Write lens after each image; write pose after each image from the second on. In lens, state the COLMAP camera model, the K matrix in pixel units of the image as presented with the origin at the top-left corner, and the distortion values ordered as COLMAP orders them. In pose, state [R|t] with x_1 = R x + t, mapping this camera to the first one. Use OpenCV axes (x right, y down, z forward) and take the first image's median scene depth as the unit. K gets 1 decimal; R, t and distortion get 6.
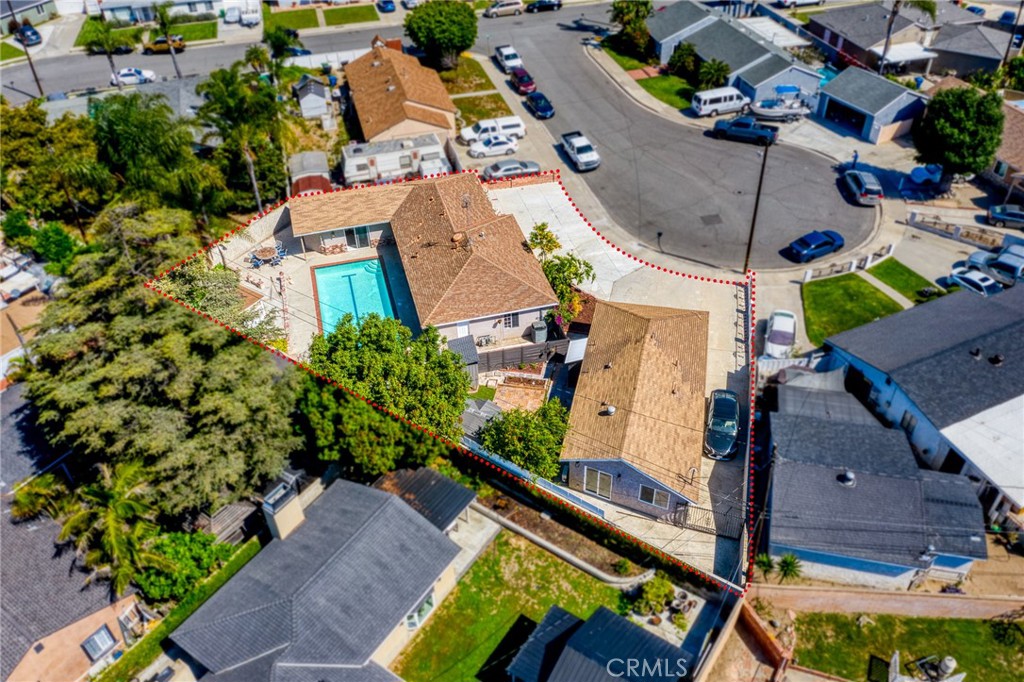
lens RADIAL K [[796.8, 0, 508.6], [0, 796.8, 342.0], [0, 0, 1]] dist [0.019530, -0.060915]
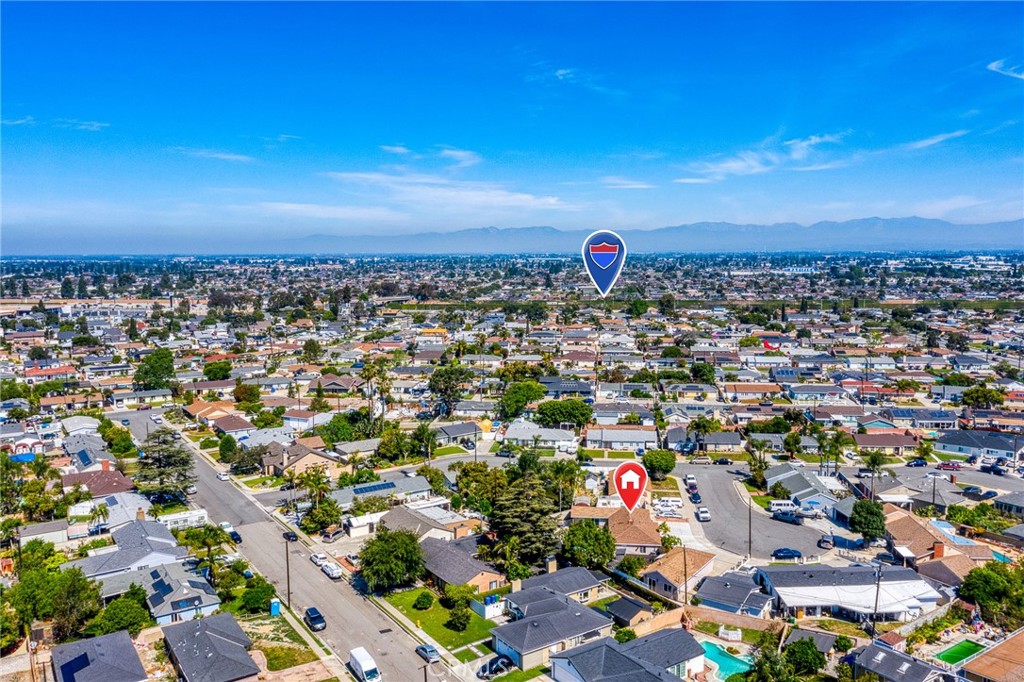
lens RADIAL K [[796.8, 0, 508.6], [0, 796.8, 342.0], [0, 0, 1]] dist [0.019530, -0.060915]
pose [[0.925567, 0.057410, -0.374206, 0.348770], [-0.252076, 0.830921, -0.496012, 0.531383], [0.282459, 0.553421, 0.783544, -1.014990]]
